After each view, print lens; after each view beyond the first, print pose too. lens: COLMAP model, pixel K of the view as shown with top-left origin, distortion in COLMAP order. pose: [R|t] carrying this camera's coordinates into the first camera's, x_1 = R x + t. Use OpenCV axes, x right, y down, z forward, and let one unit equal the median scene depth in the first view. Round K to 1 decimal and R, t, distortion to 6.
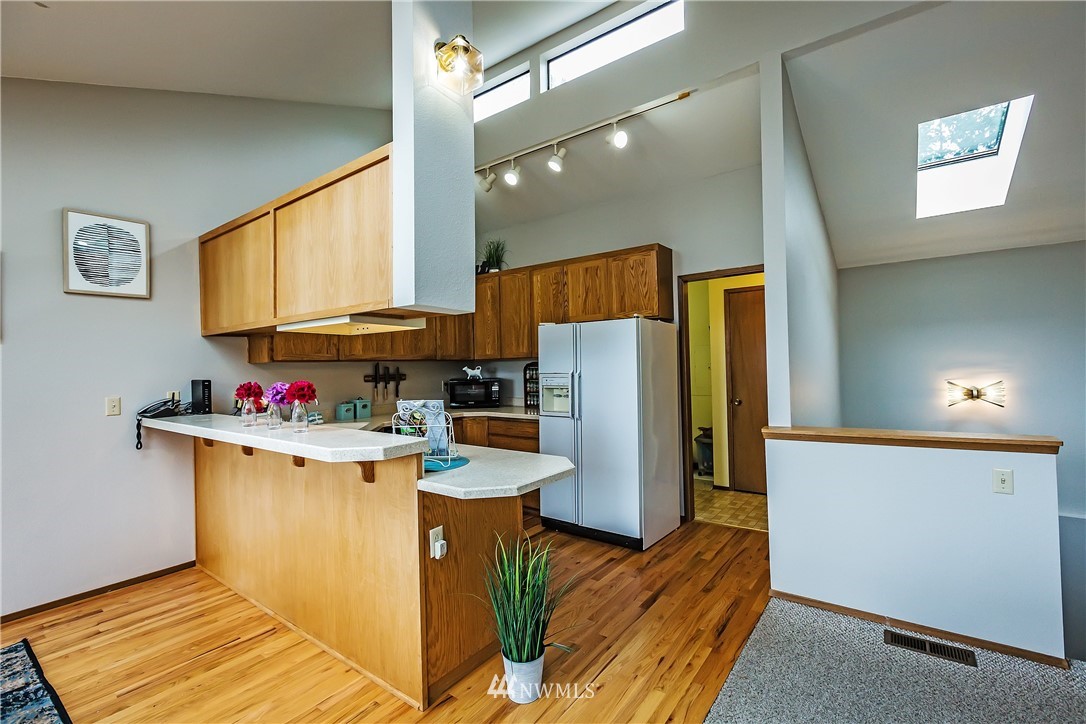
lens RADIAL K [[483.2, 0, 547.9], [0, 483.2, 361.4], [0, 0, 1]] dist [-0.004118, 0.000729]
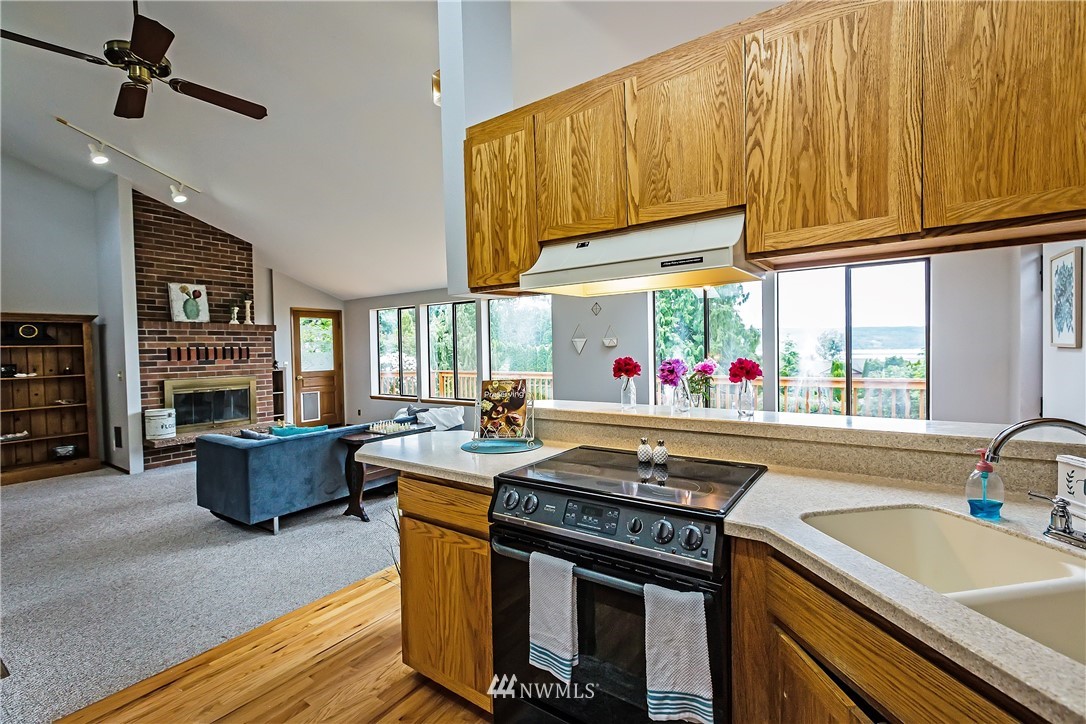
lens RADIAL K [[483.2, 0, 546.2], [0, 483.2, 359.9], [0, 0, 1]] dist [-0.004118, 0.000729]
pose [[-0.998779, 0.042599, -0.025013, -0.270284], [0.042110, 0.998918, 0.019742, 0.016672], [0.025827, 0.018664, -0.999492, 1.677781]]
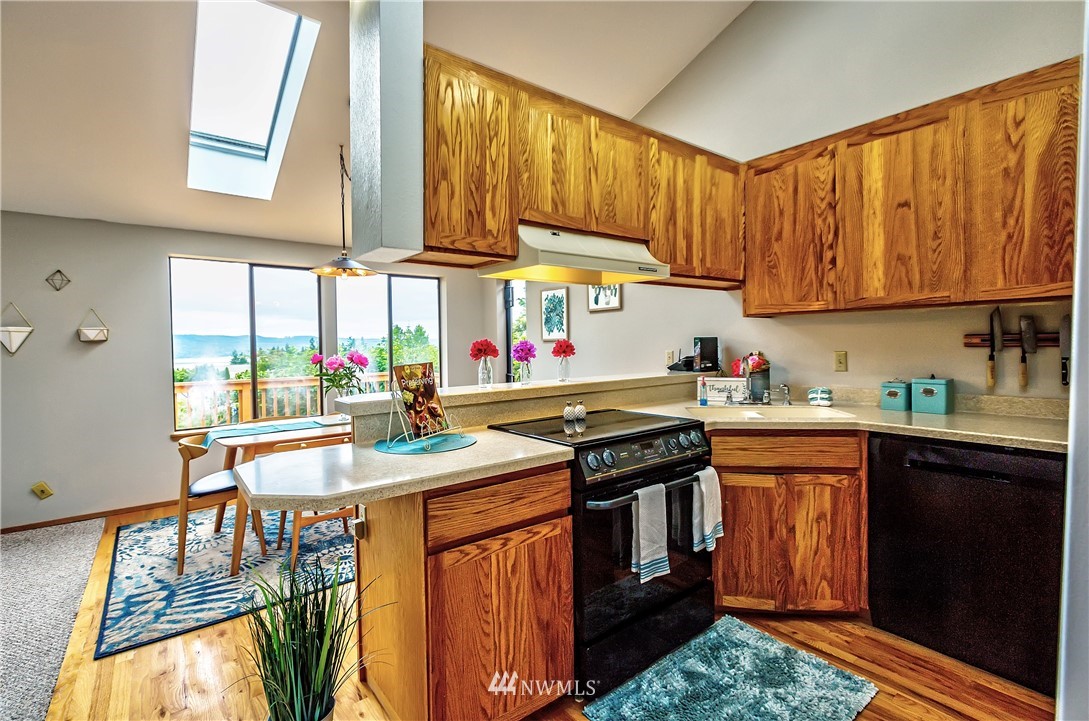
lens RADIAL K [[484.5, 0, 549.4], [0, 484.5, 358.8], [0, 0, 1]] dist [-0.004118, 0.000729]
pose [[-0.265806, 0.059396, -0.962195, 0.395128], [0.028204, 0.998152, 0.053824, 0.025990], [0.963614, -0.012831, -0.266990, 1.199191]]
